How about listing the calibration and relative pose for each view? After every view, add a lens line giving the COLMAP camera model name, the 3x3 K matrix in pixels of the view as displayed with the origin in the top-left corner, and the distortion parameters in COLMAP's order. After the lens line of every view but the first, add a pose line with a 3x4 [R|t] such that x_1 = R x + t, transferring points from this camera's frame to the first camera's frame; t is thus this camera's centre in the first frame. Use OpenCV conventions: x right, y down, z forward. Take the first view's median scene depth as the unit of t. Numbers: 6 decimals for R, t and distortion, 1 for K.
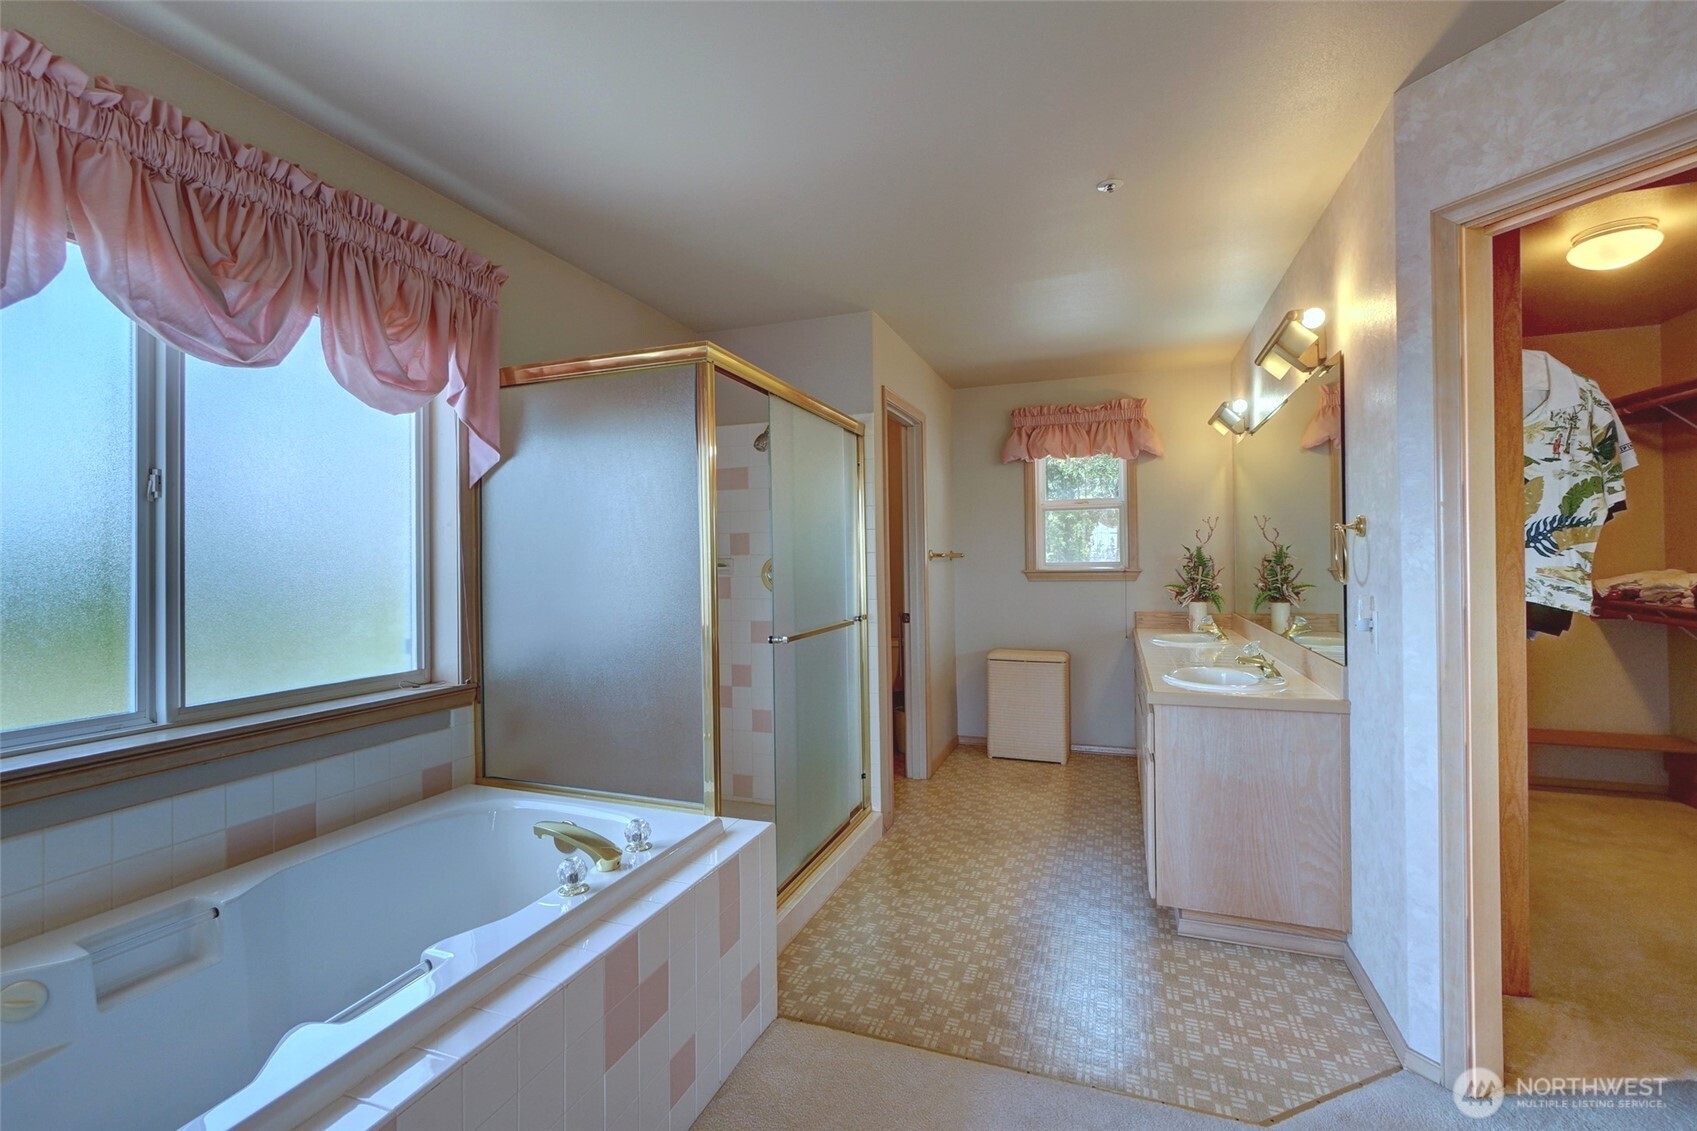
lens RADIAL K [[779.9, 0, 807.0], [0, 779.9, 561.3], [0, 0, 1]] dist [-0.000962, 0.001399]
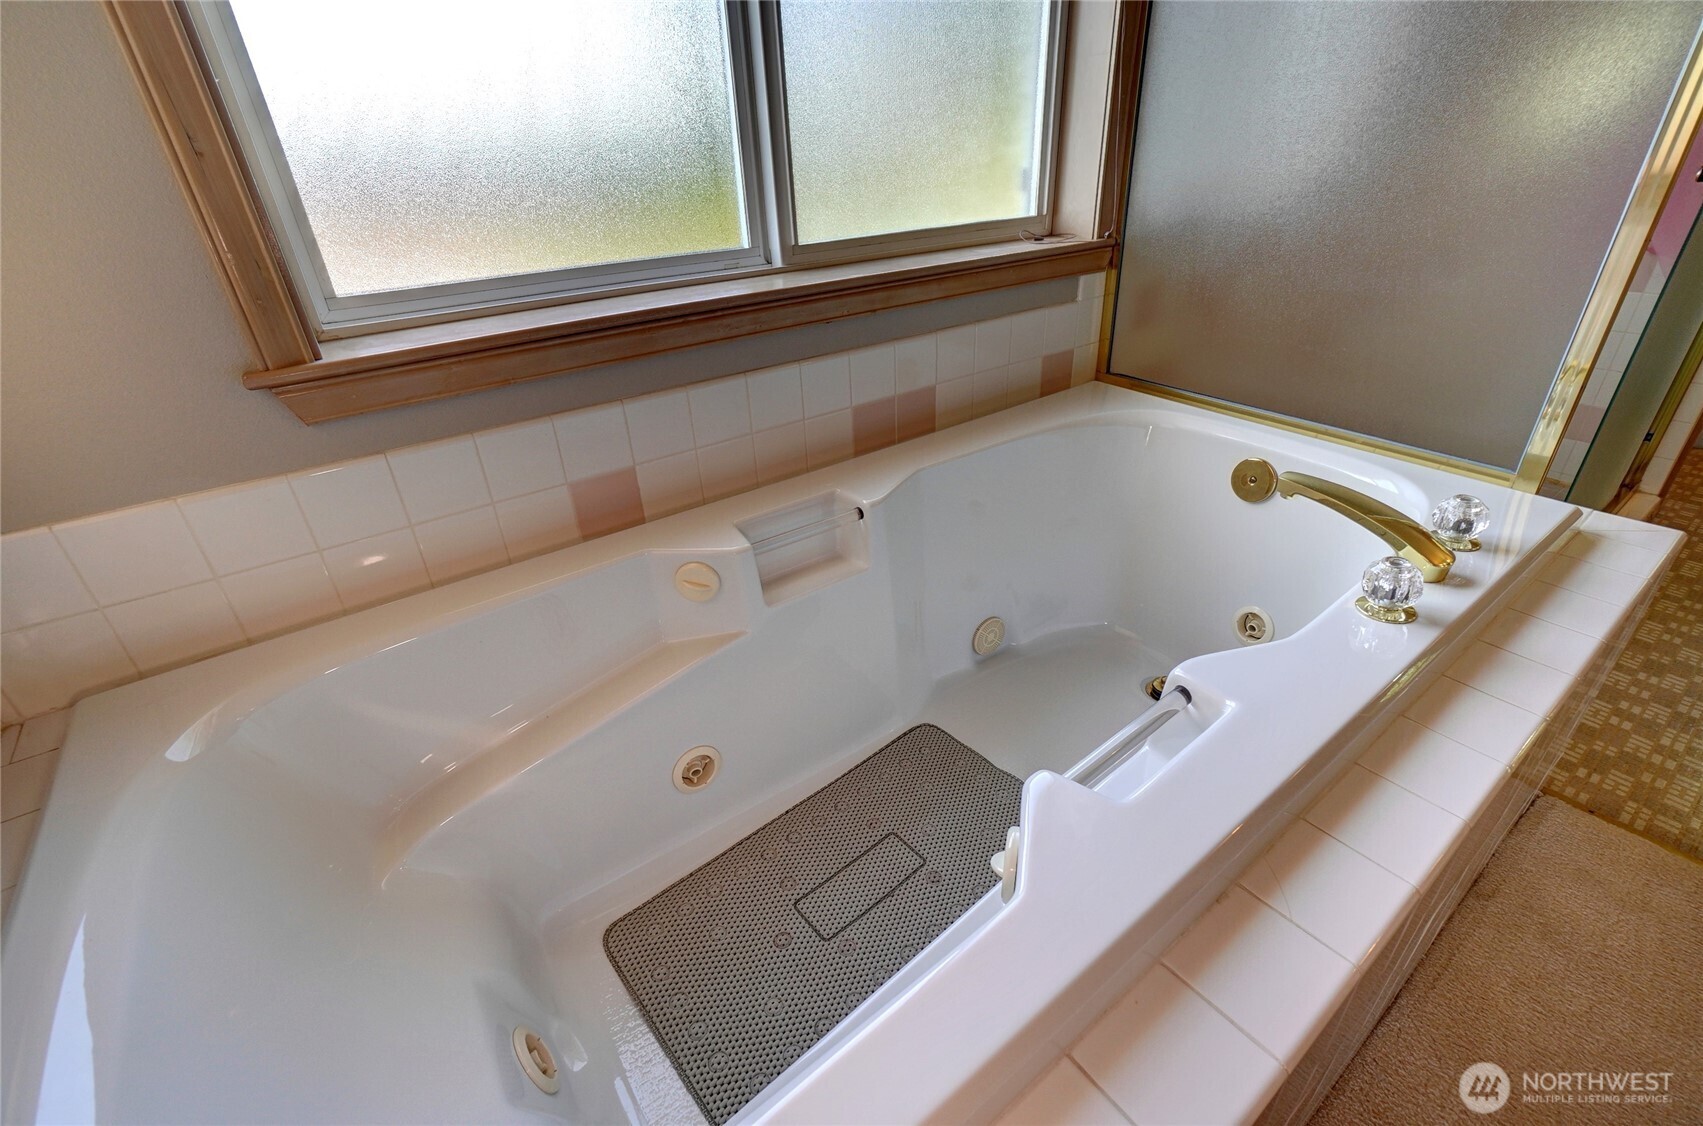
lens RADIAL K [[752.0, 0, 851.5], [0, 752.0, 563.0], [0, 0, 1]] dist [0.000104, -0.000050]
pose [[0.858915, 0.244091, -0.450205, -0.315934], [0.017939, 0.864224, 0.502787, 0.079398], [0.511804, -0.439928, 0.737916, 0.310971]]
